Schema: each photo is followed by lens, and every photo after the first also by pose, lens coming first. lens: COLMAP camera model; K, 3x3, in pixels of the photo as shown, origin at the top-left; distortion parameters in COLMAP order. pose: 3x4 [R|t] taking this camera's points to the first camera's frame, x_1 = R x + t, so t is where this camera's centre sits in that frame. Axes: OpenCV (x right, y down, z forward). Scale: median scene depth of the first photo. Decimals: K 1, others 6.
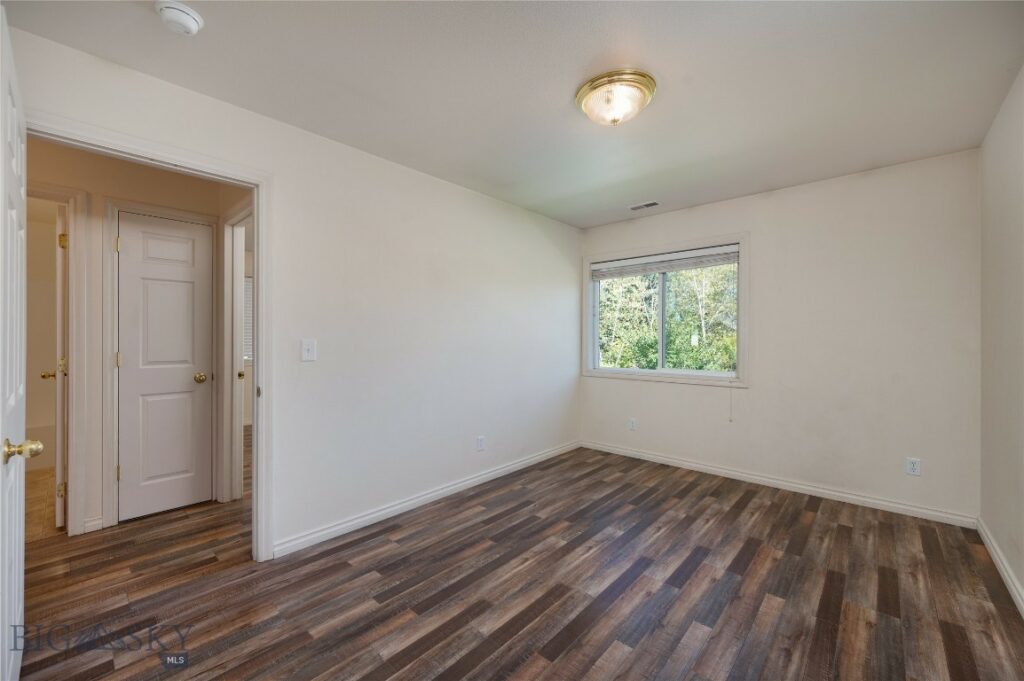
lens RADIAL K [[411.9, 0, 512.0], [0, 411.9, 340.5], [0, 0, 1]] dist [0.001464, -0.000046]
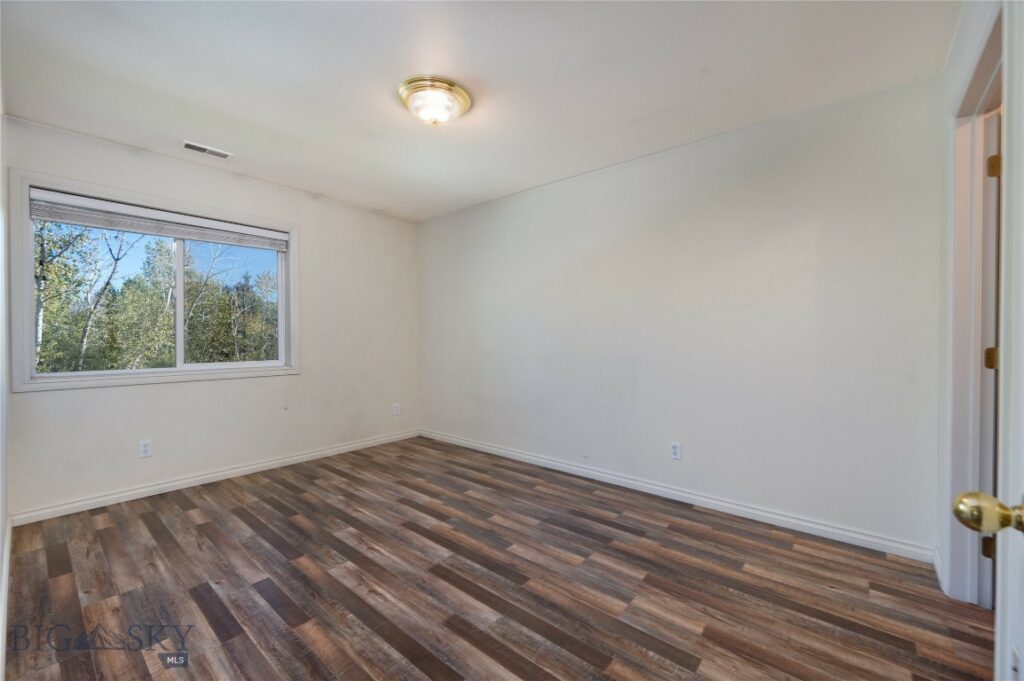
lens RADIAL K [[411.9, 0, 512.0], [0, 411.9, 340.5], [0, 0, 1]] dist [0.001464, -0.000046]
pose [[-0.034471, -0.011168, 0.999343, -0.685050], [0.003407, 0.999930, 0.011292, 0.021089], [-0.999400, 0.003794, -0.034431, 0.650309]]
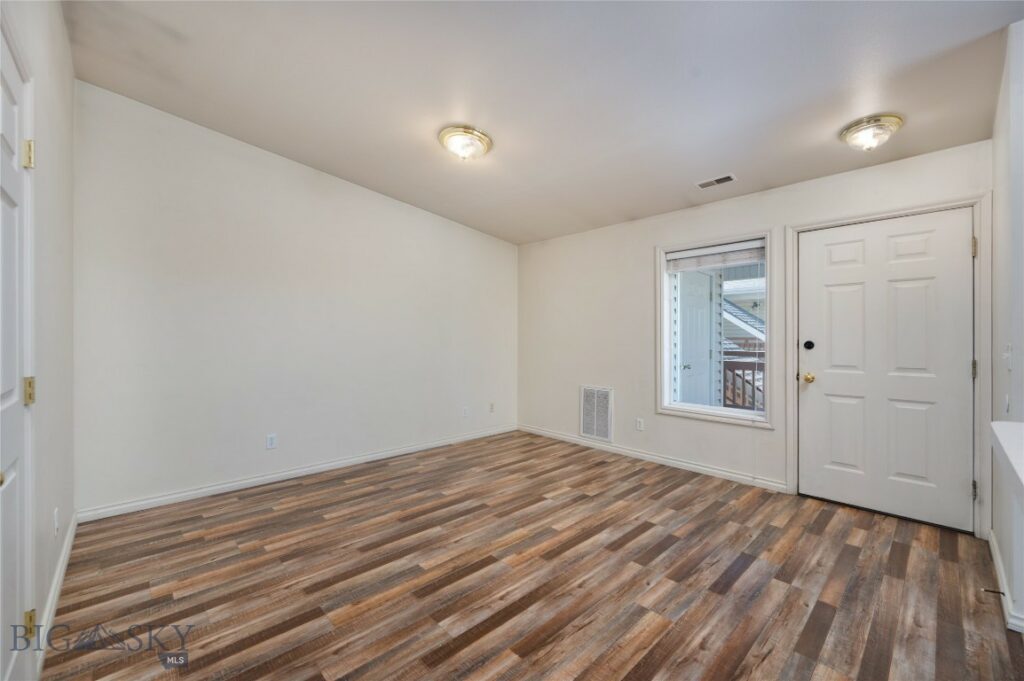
lens RADIAL K [[411.9, 0, 512.0], [0, 411.9, 340.5], [0, 0, 1]] dist [0.001464, -0.000046]
pose [[-0.996851, -0.000317, 0.079300, 0.098459], [-0.000011, 0.999993, 0.003858, -0.003931], [-0.079301, 0.003845, -0.996843, 1.651782]]
